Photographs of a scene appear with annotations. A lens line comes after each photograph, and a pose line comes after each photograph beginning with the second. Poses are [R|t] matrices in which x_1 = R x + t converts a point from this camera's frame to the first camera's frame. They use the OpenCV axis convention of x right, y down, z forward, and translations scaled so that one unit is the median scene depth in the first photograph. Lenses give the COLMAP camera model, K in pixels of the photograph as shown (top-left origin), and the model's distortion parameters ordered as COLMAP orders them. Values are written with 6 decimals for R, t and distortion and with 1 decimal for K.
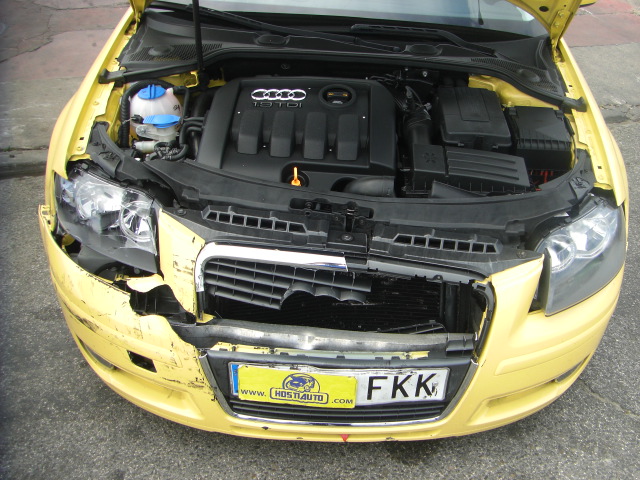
lens RADIAL K [[716.6, 0, 374.5], [0, 716.6, 241.6], [0, 0, 1]] dist [-0.173403, 0.075878]
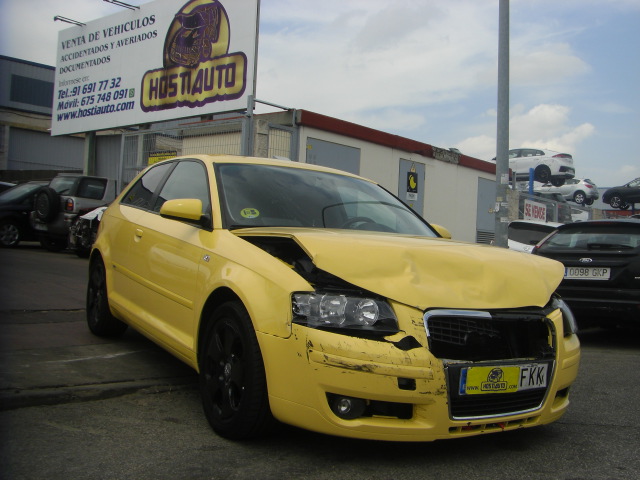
lens RADIAL K [[716.6, 0, 374.5], [0, 716.6, 241.6], [0, 0, 1]] dist [-0.173403, 0.075878]
pose [[0.843140, -0.005559, 0.537665, -1.249530], [0.277027, 0.861507, -0.425513, 0.555461], [-0.460837, 0.507715, 0.727911, -0.290766]]
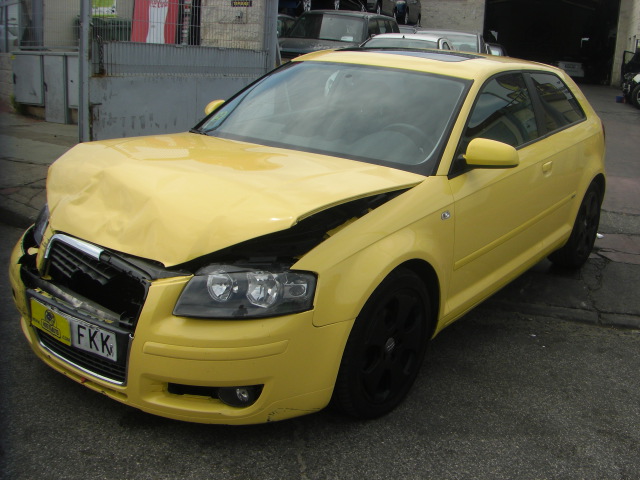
lens RADIAL K [[716.6, 0, 374.5], [0, 716.6, 241.6], [0, 0, 1]] dist [-0.173403, 0.075878]
pose [[0.821594, 0.139814, -0.552663, 1.278044], [-0.316033, 0.918557, -0.237438, 0.173755], [0.474455, 0.369737, 0.798866, 0.044363]]
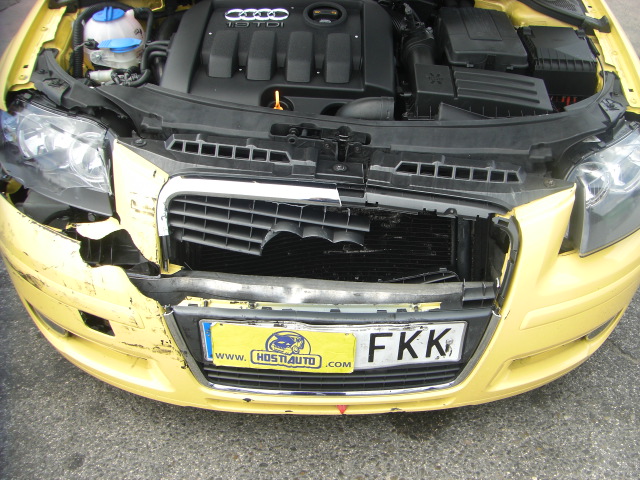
lens RADIAL K [[716.6, 0, 374.5], [0, 716.6, 241.6], [0, 0, 1]] dist [-0.173403, 0.075878]
pose [[0.999700, -0.021815, 0.011167, -0.009212], [0.021514, 0.999419, 0.026452, 0.059535], [-0.011737, -0.026204, 0.999588, 0.170110]]
